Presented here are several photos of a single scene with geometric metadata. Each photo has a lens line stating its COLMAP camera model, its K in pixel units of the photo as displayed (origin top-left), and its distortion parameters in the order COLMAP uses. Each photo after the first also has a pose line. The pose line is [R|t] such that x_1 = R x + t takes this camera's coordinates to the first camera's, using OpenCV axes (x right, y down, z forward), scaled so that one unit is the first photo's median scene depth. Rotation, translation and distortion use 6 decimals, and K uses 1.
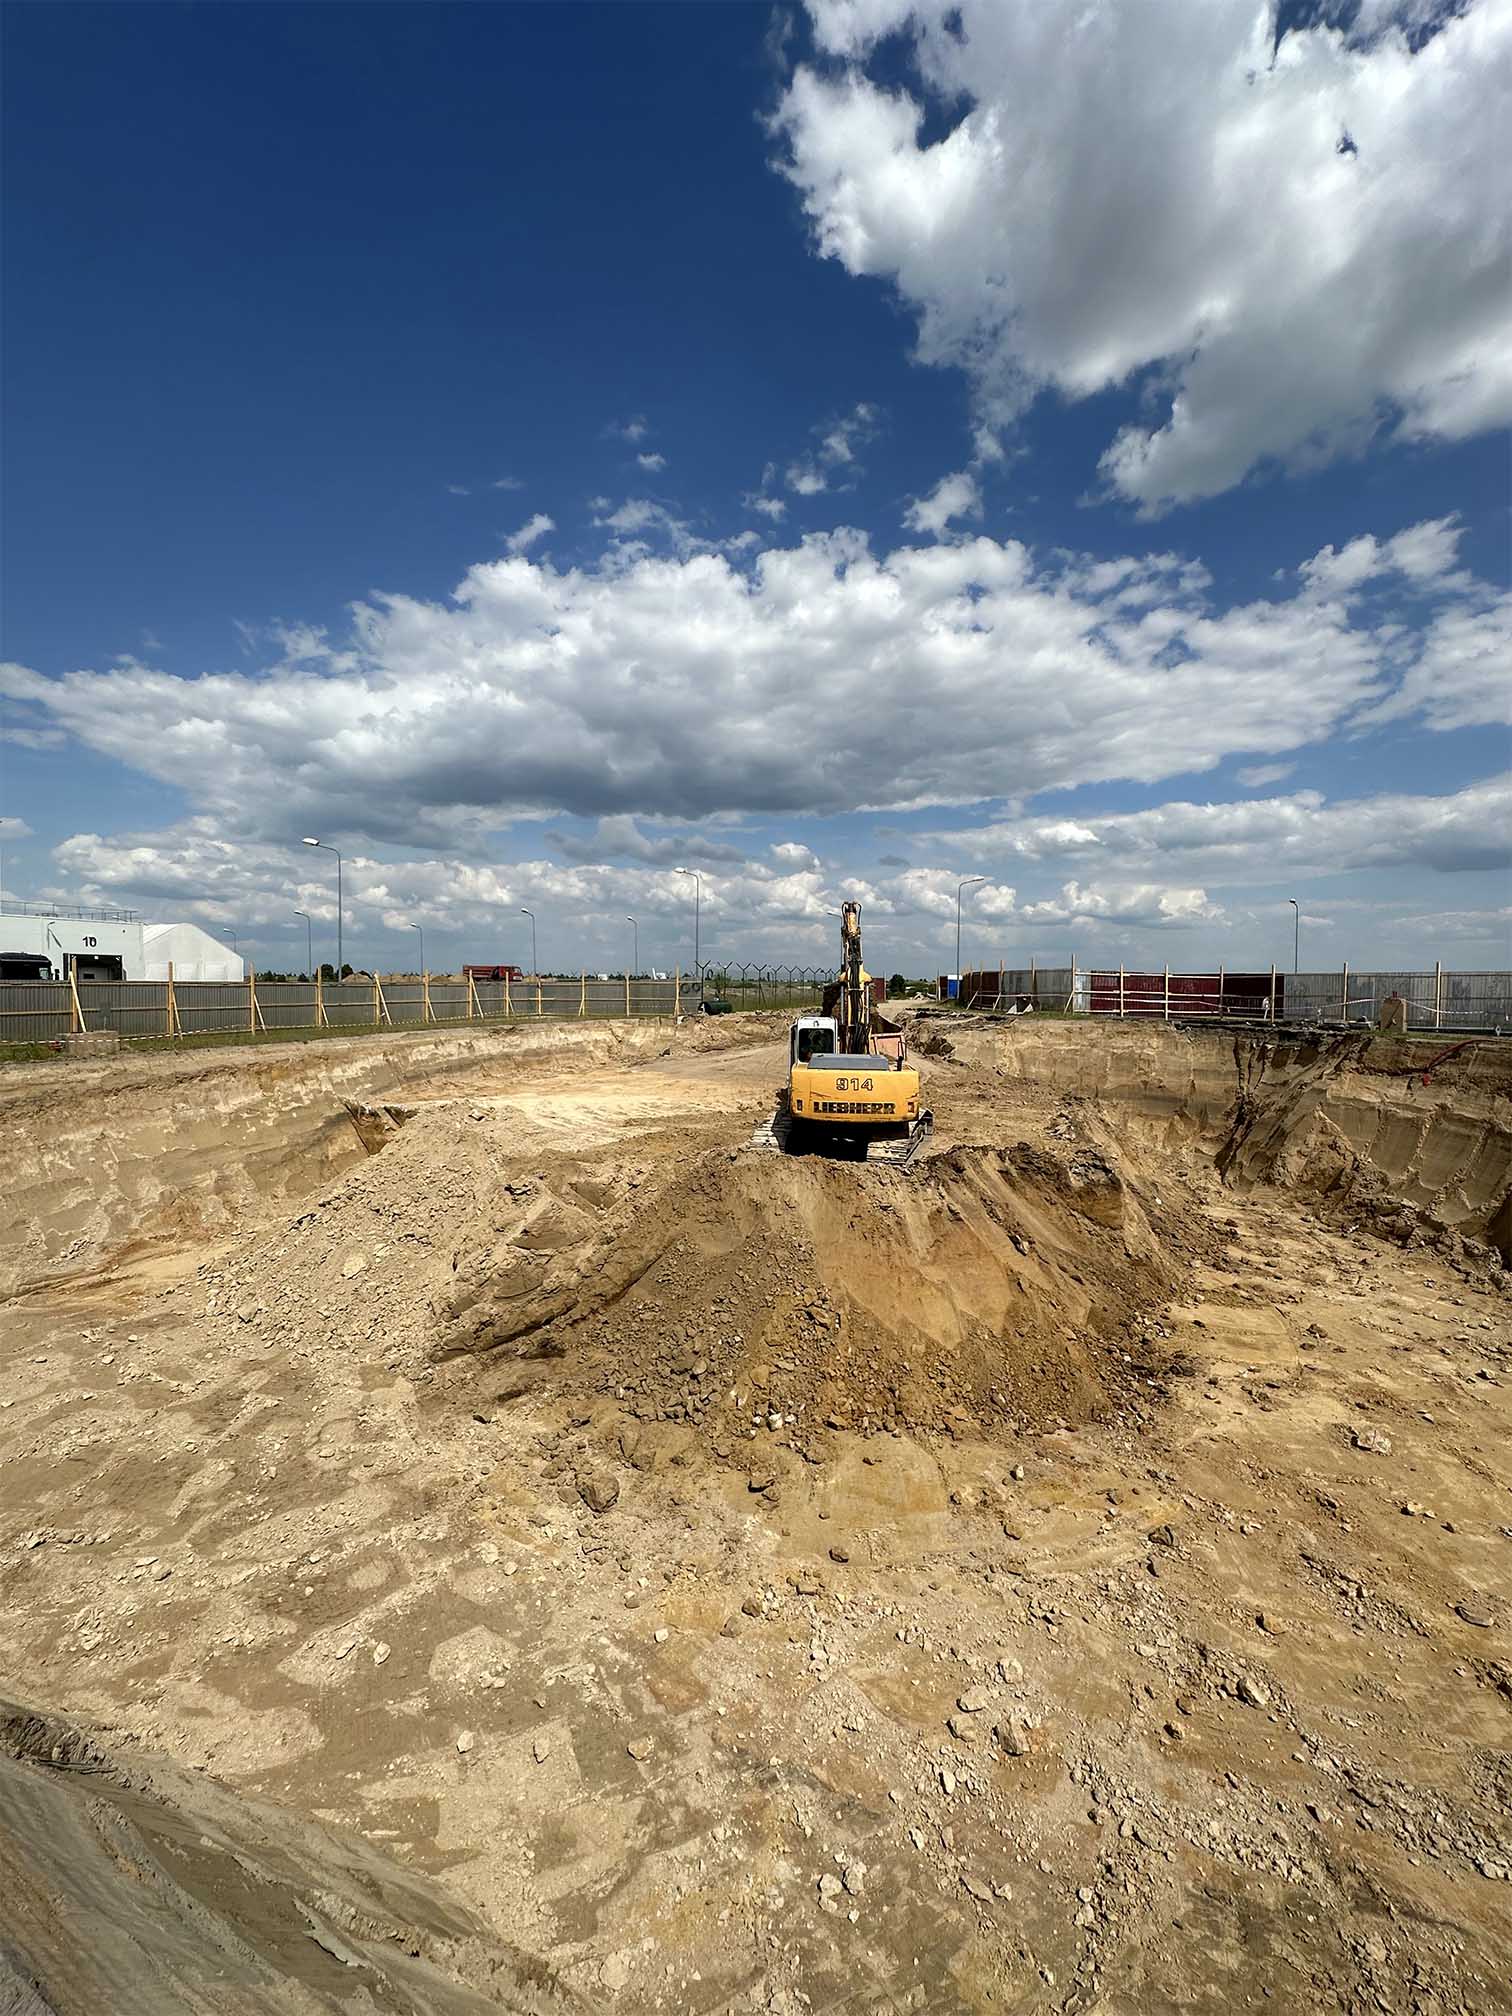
lens RADIAL K [[810.8, 0, 756.0], [0, 810.8, 1008.0], [0, 0, 1]] dist [-0.001239, -0.000161]
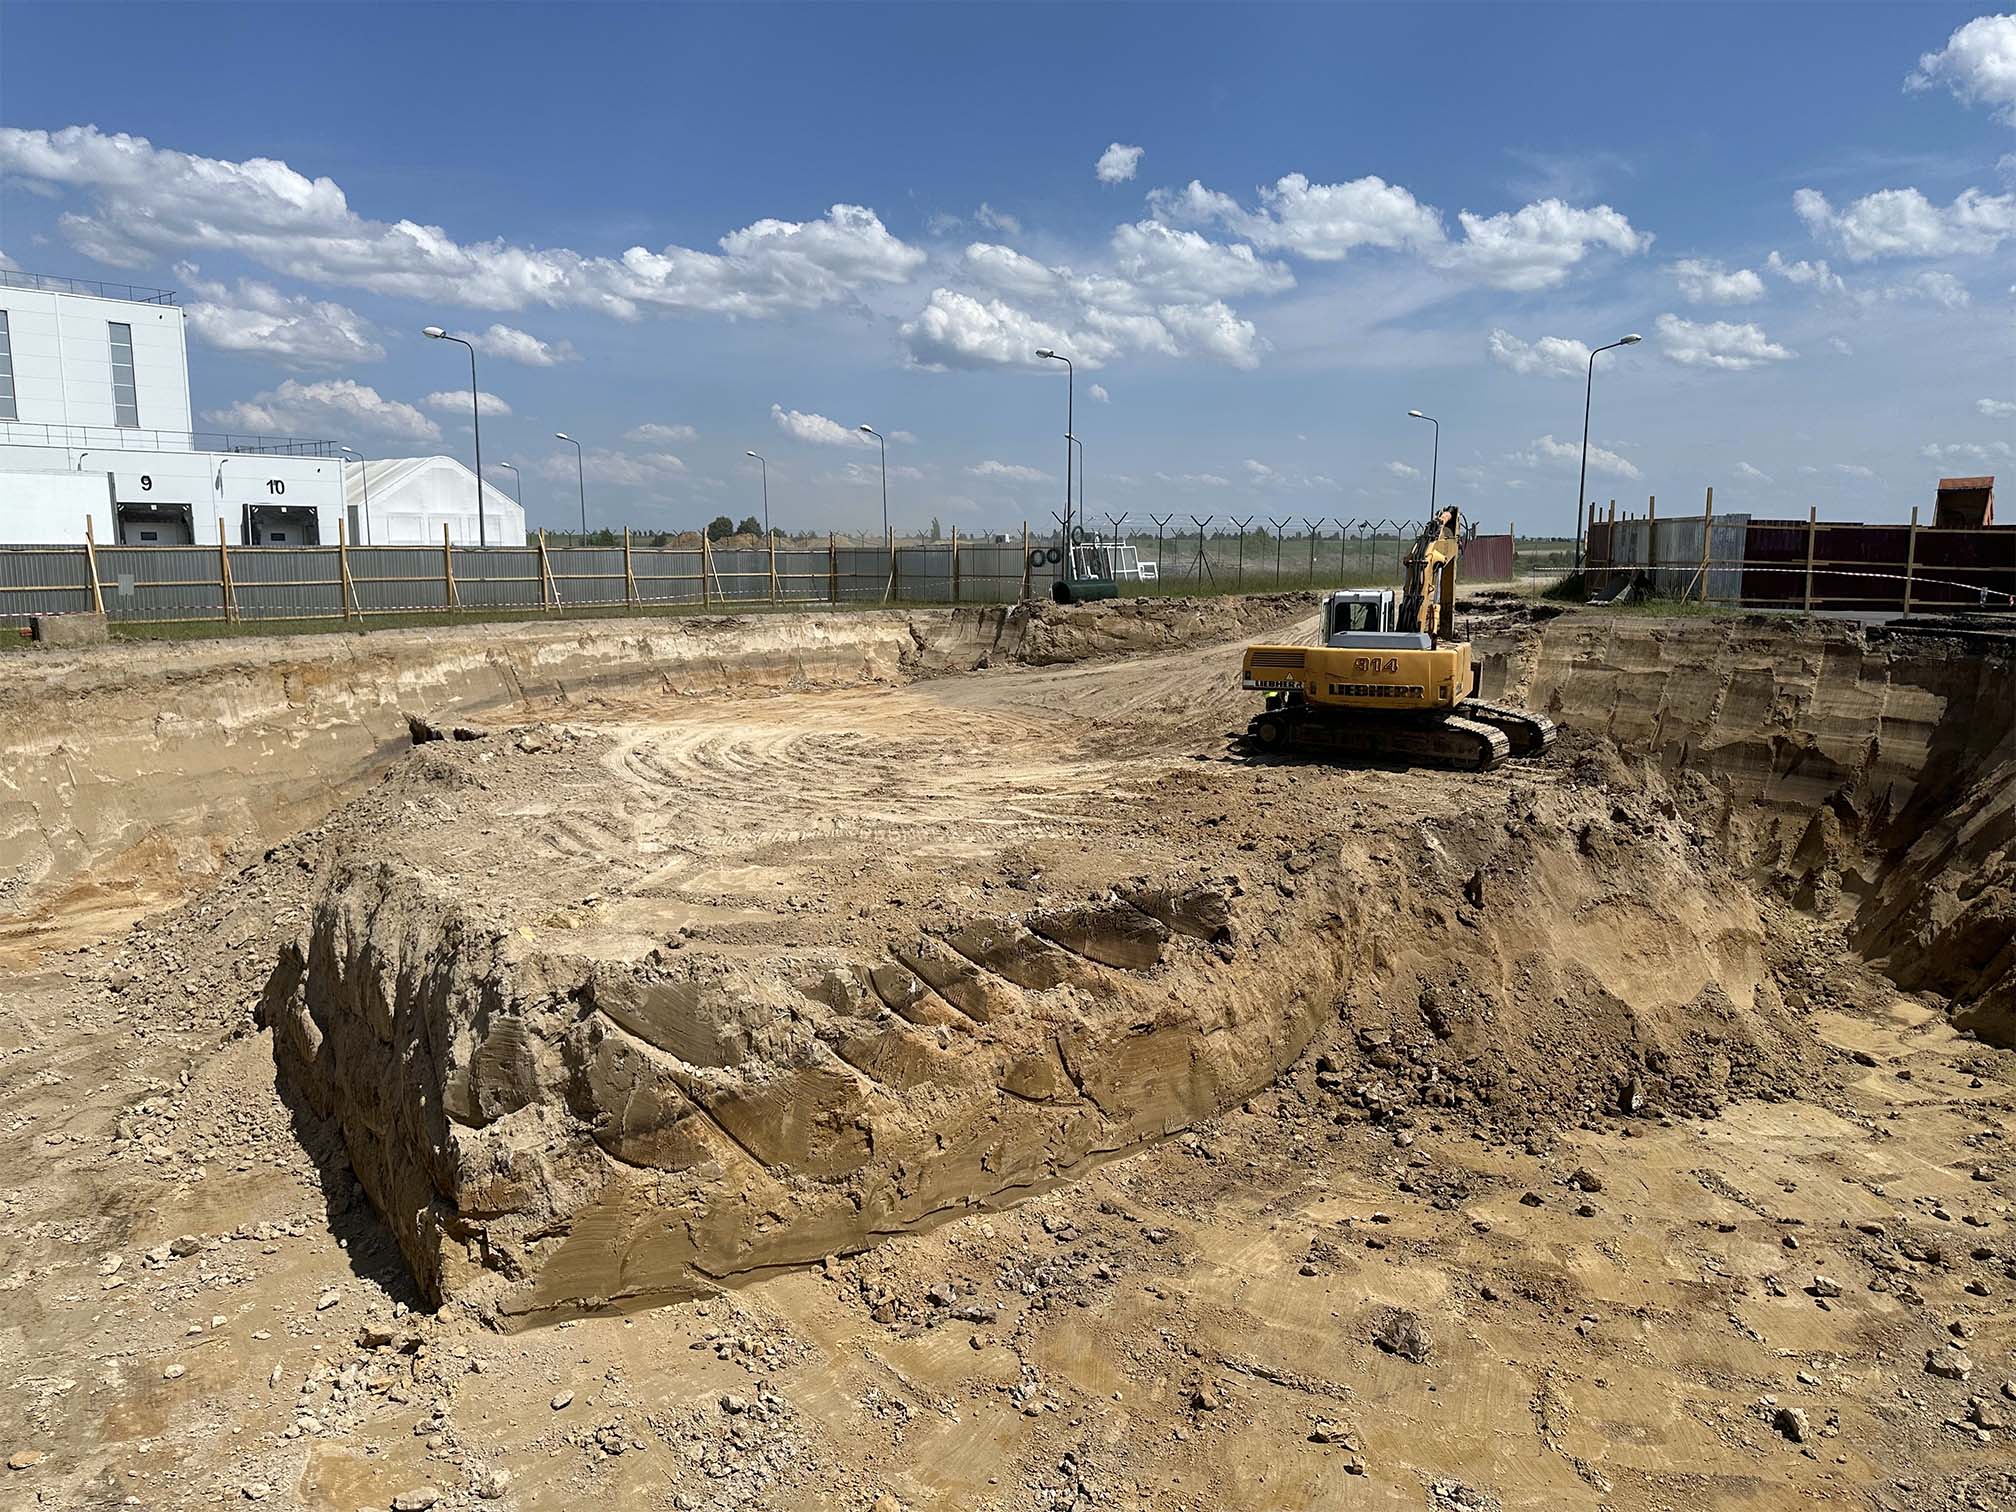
lens RADIAL K [[1396.0, 0, 1008.0], [0, 1396.0, 756.0], [0, 0, 1]] dist [0.109842, -0.157202]
pose [[0.955345, 0.042191, -0.292466, 0.300212], [-0.007787, 0.993005, 0.117814, -0.001175], [0.295391, -0.110276, 0.948991, -0.006554]]
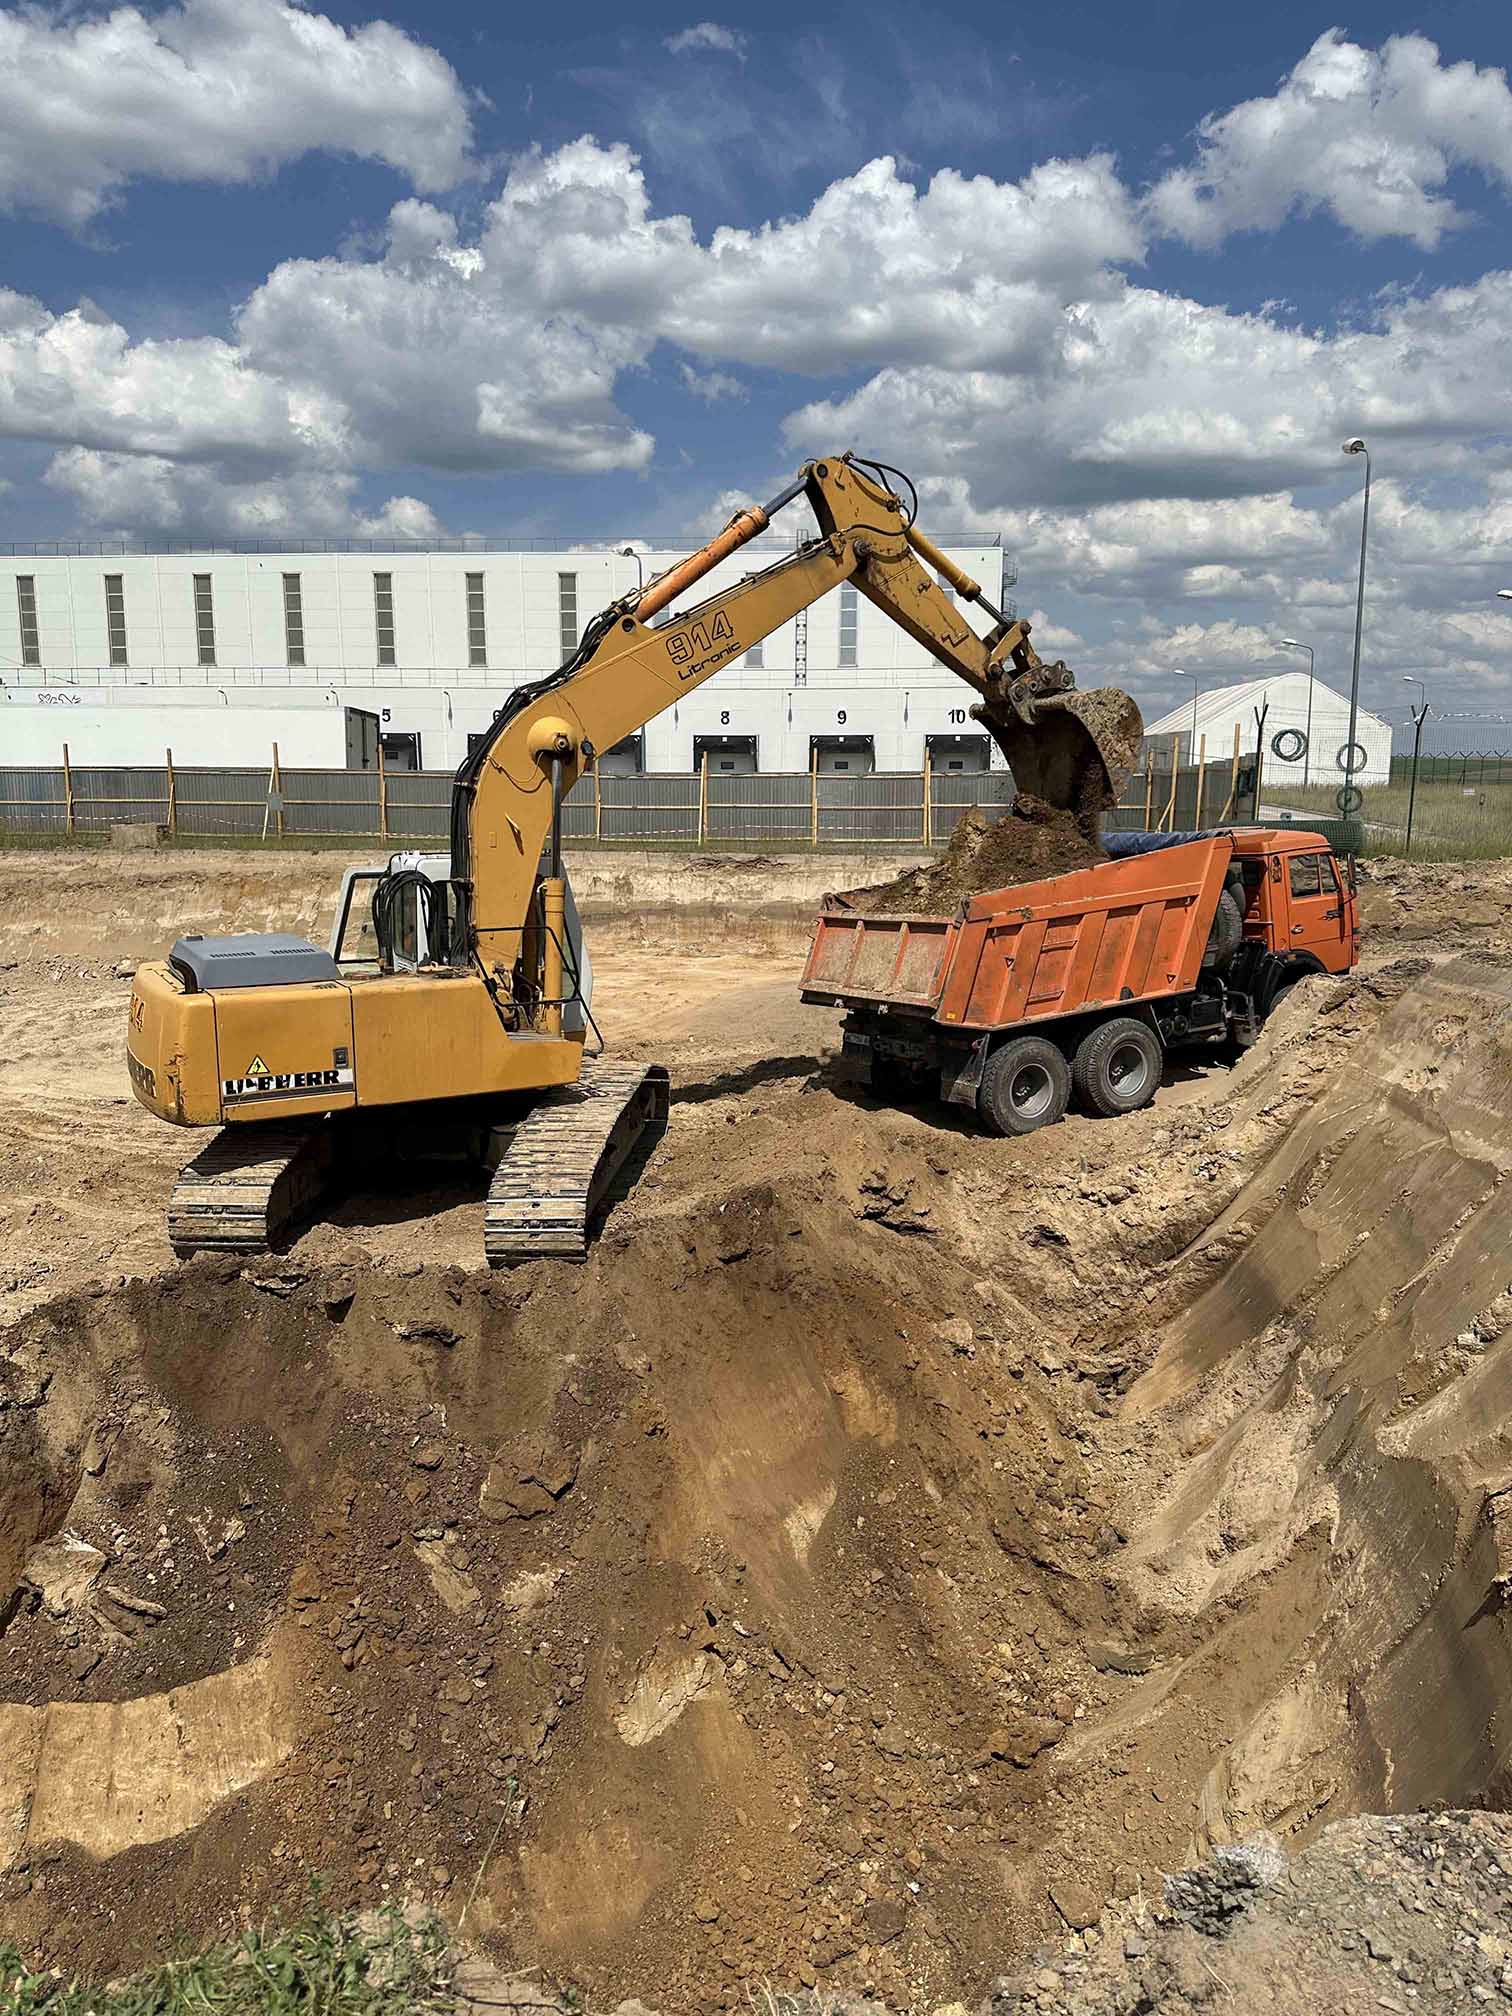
lens RADIAL K [[1396.0, 0, 756.0], [0, 1396.0, 1008.0], [0, 0, 1]] dist [0.109842, -0.157202]
pose [[0.315218, 0.157049, -0.935934, 0.701337], [-0.032422, 0.987419, 0.154769, -0.025810], [0.948465, -0.018441, 0.316344, 0.868396]]
